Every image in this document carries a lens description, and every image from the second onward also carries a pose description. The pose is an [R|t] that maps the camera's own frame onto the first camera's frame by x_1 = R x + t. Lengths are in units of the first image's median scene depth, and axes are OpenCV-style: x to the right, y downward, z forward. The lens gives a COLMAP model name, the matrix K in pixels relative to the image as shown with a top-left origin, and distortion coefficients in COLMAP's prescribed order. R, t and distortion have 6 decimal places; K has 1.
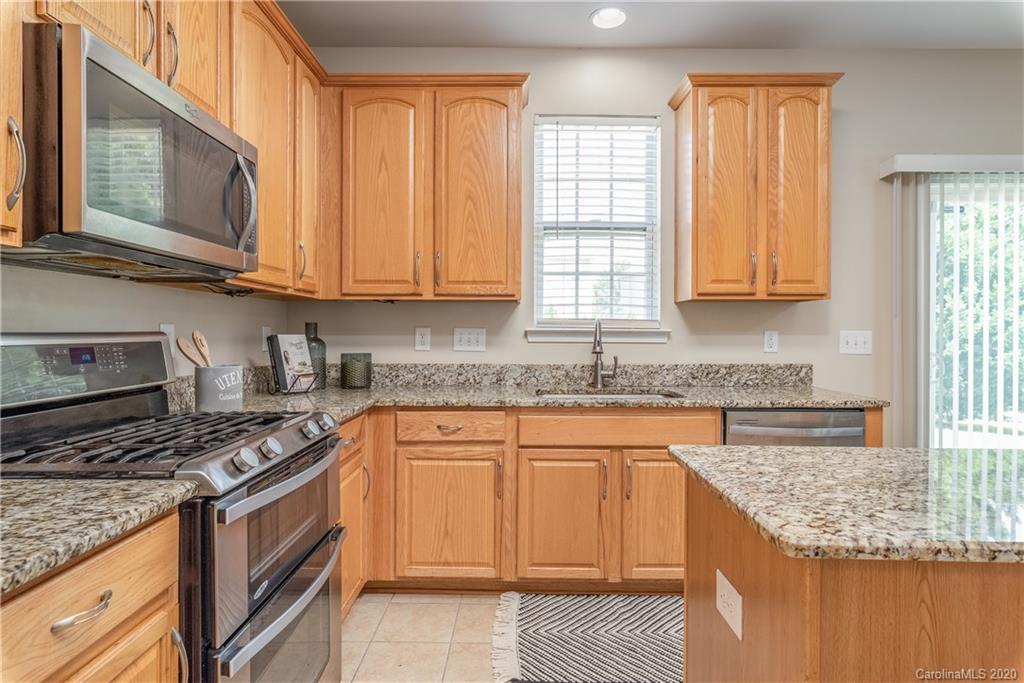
lens RADIAL K [[556.1, 0, 515.0], [0, 556.1, 336.8], [0, 0, 1]] dist [0.002623, -0.000066]
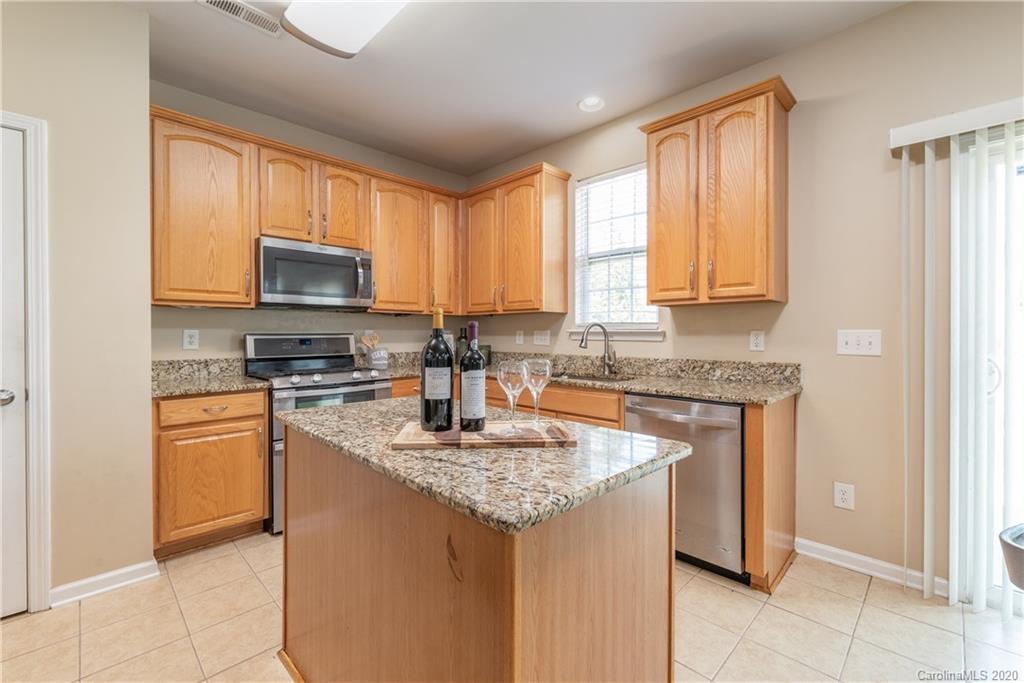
lens RADIAL K [[436.6, 0, 511.1], [0, 436.6, 335.0], [0, 0, 1]] dist [0.006200, 0.000863]
pose [[0.710078, -0.000140, -0.704123, 0.718966], [-0.001993, 0.999996, -0.002208, 0.000719], [0.704120, 0.002971, 0.710074, 0.083723]]
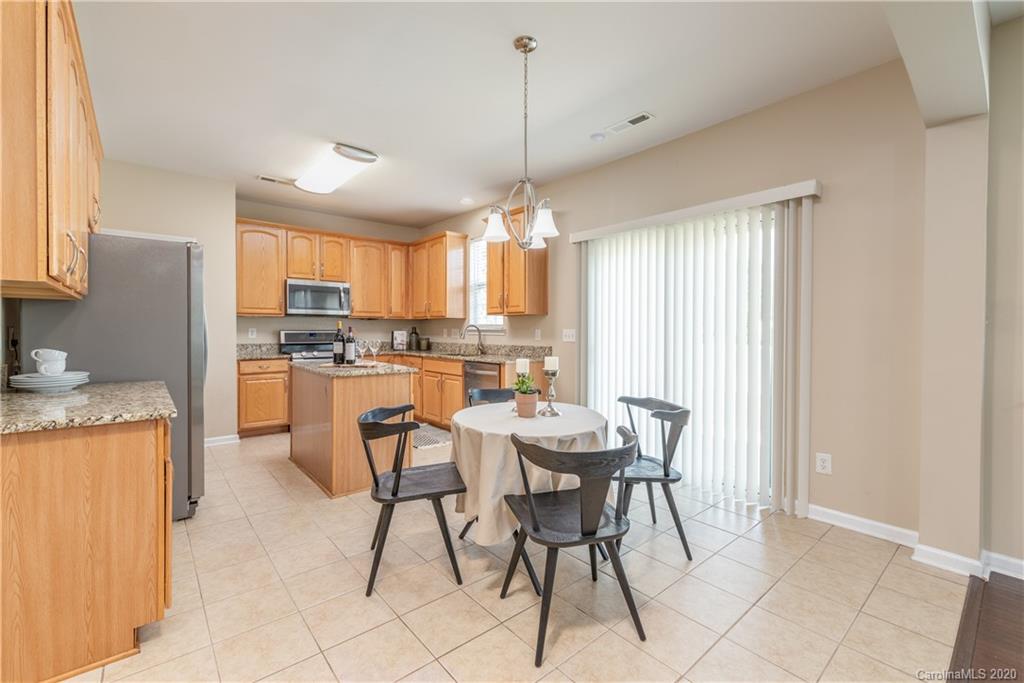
lens RADIAL K [[436.3, 0, 510.5], [0, 436.3, 335.6], [0, 0, 1]] dist [0.001936, -0.000249]
pose [[0.649700, 0.007695, -0.760152, 1.594662], [-0.006486, 0.999968, 0.004579, 0.004653], [0.760163, 0.001955, 0.649729, -0.086803]]
